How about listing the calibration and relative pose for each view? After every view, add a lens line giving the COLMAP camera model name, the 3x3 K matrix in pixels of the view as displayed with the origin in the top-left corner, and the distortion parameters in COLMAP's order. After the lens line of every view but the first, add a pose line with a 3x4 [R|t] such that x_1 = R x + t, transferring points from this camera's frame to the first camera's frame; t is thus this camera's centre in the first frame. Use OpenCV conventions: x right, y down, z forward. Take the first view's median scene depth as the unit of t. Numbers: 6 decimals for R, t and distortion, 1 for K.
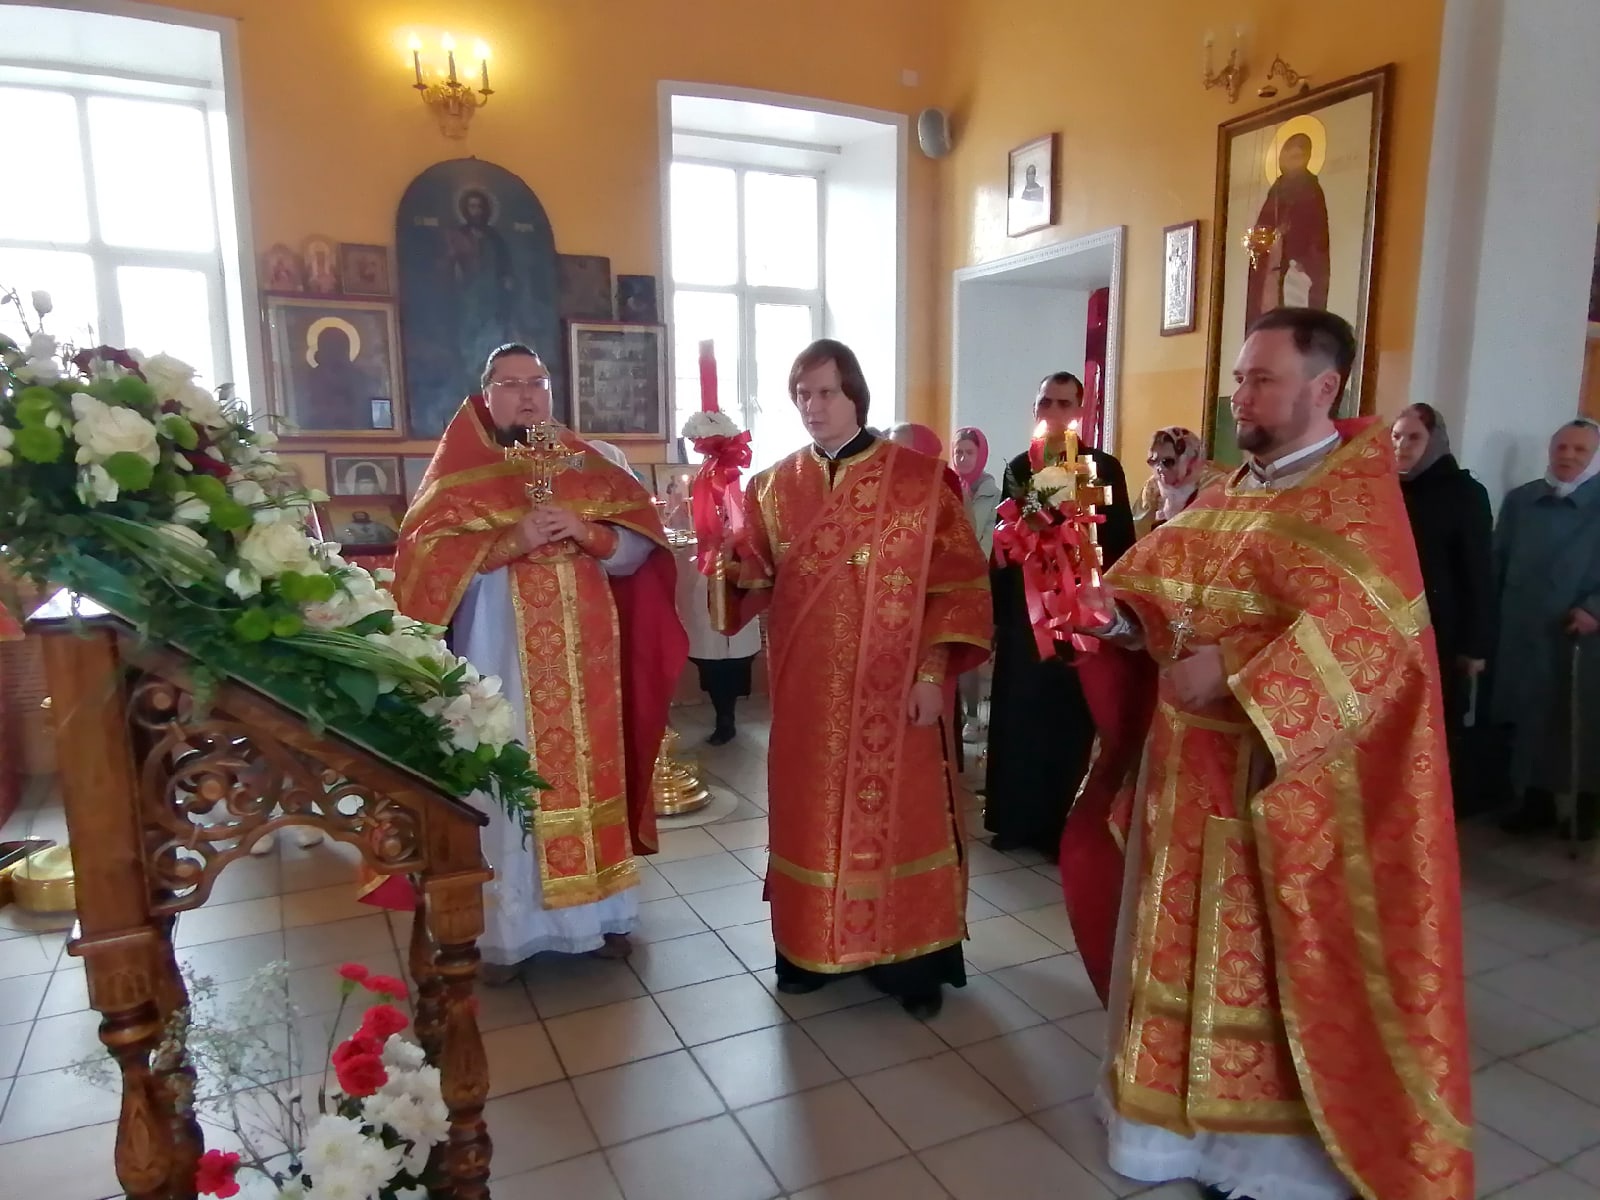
lens RADIAL K [[1087.4, 0, 803.2], [0, 1087.4, 621.8], [0, 0, 1]] dist [0.037648, -0.025643]
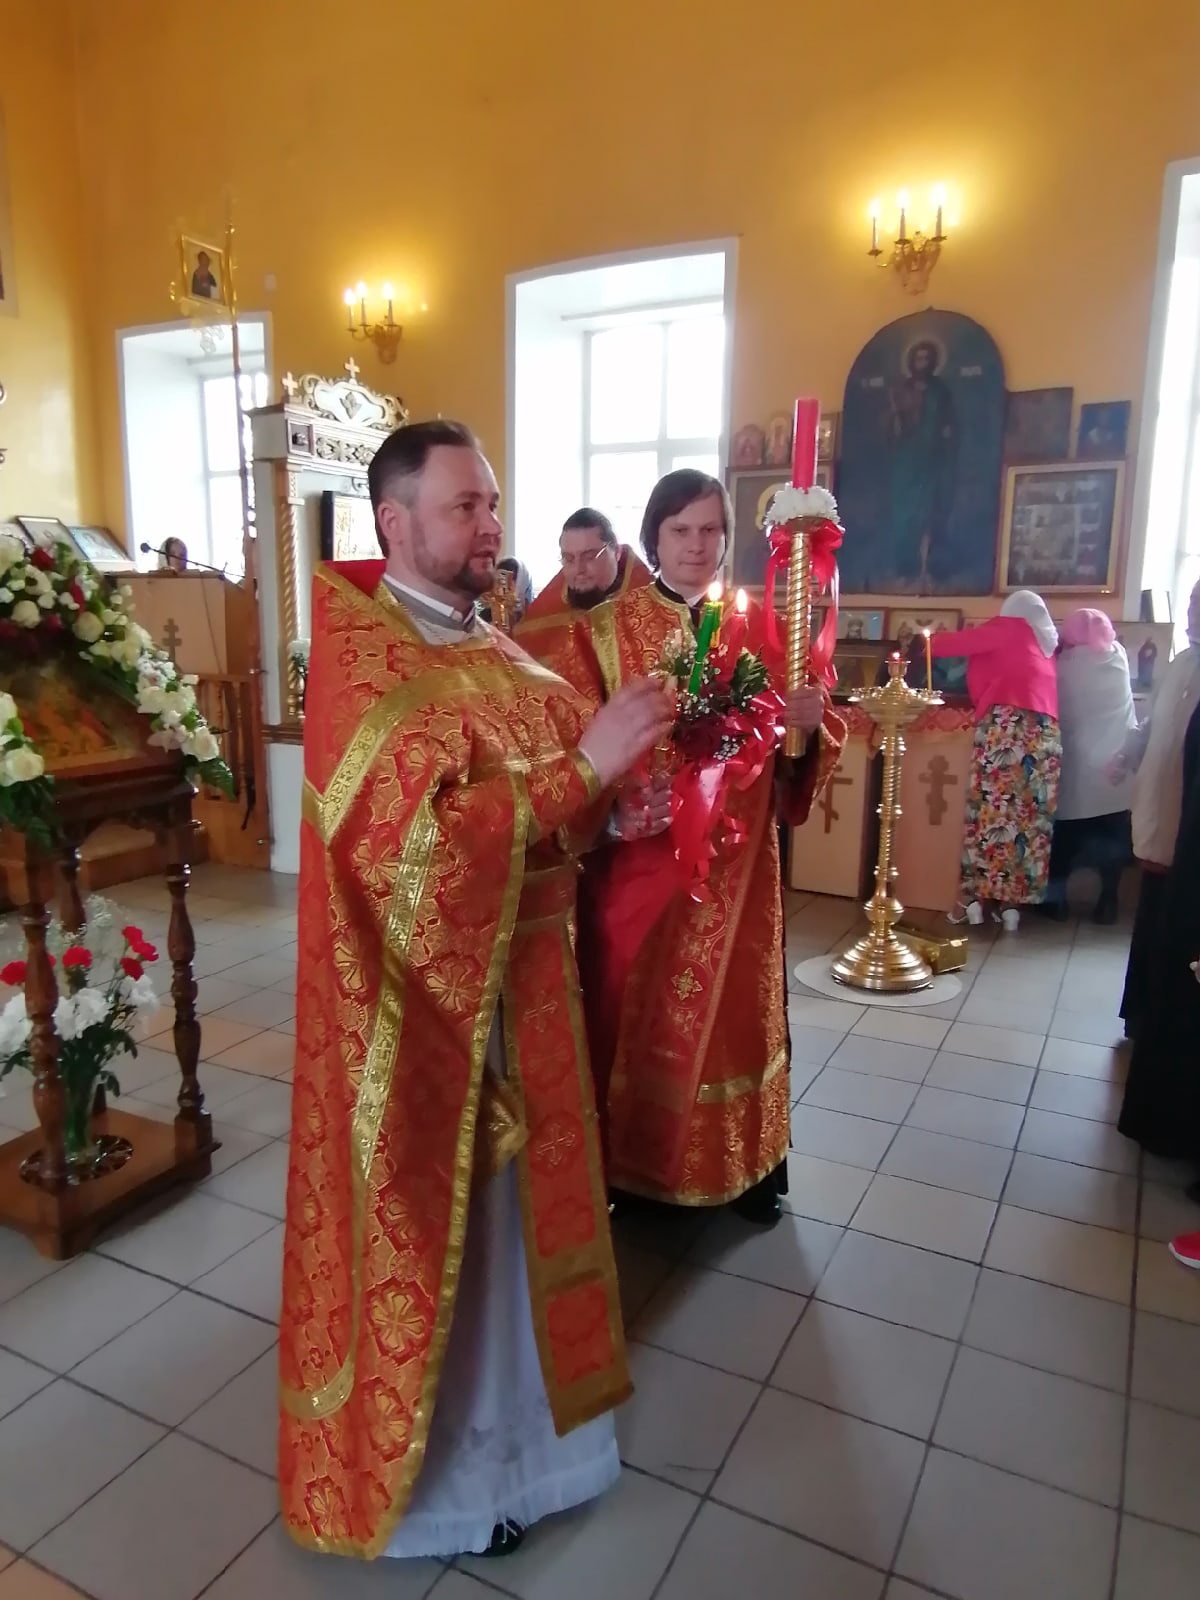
lens RADIAL K [[1087.4, 0, 600.1], [0, 1087.4, 794.6], [0, 0, 1]] dist [0.037648, -0.025643]
pose [[0.594173, 0.149644, -0.790294, 0.854021], [-0.133943, 0.987230, 0.086231, -0.075752], [0.793106, 0.054618, 0.606630, 0.413464]]
